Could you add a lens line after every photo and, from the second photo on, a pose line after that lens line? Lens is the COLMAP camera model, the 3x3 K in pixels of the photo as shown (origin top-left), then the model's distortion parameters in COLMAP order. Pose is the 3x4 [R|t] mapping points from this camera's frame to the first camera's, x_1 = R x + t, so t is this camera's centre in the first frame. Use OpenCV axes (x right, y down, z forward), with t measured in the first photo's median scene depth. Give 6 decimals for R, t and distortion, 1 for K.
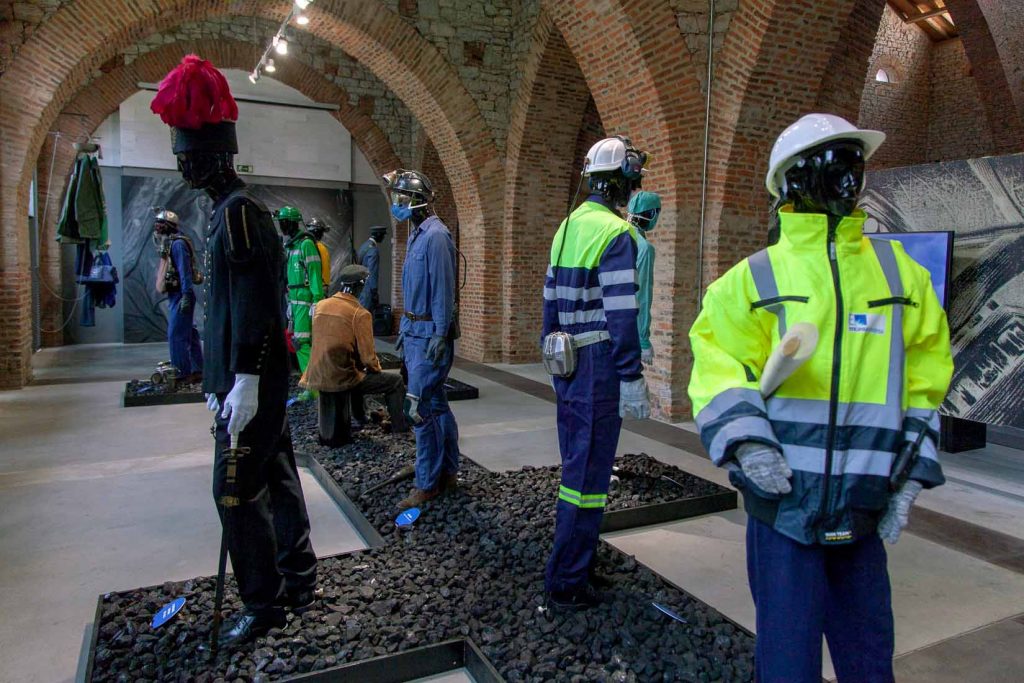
lens RADIAL K [[723.7, 0, 510.4], [0, 723.7, 333.3], [0, 0, 1]] dist [0.002954, 0.001243]
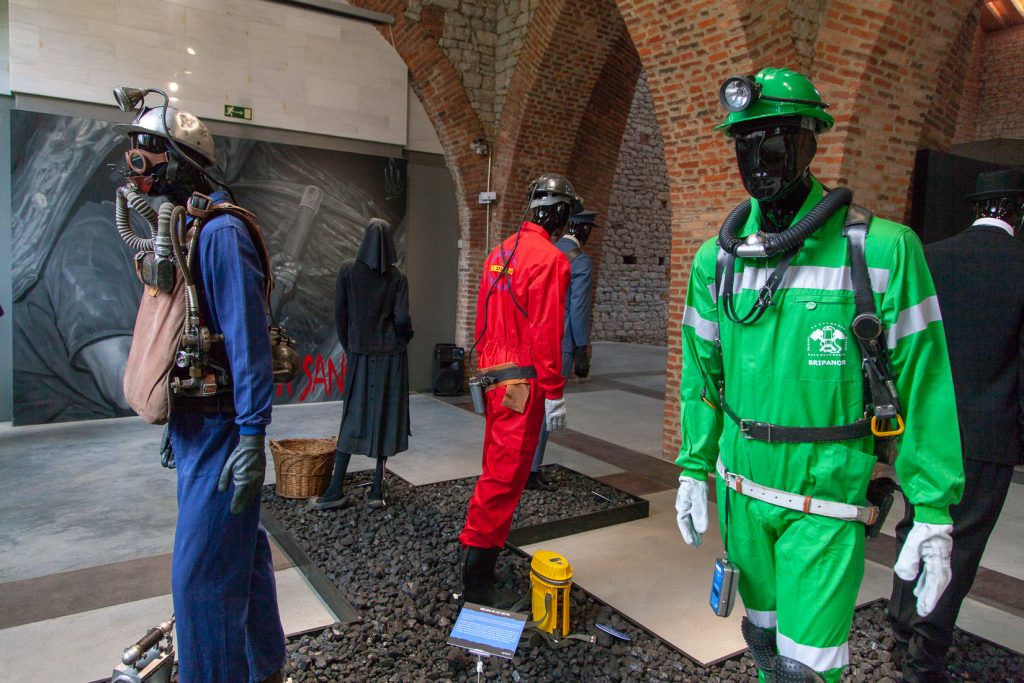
lens RADIAL K [[787.3, 0, 511.3], [0, 787.3, 346.9], [0, 0, 1]] dist [0.024549, 0.005259]
pose [[0.997898, 0.010250, 0.063984, -0.202012], [-0.010079, 0.999945, -0.002999, -0.045085], [-0.064011, 0.002348, 0.997946, 0.385744]]
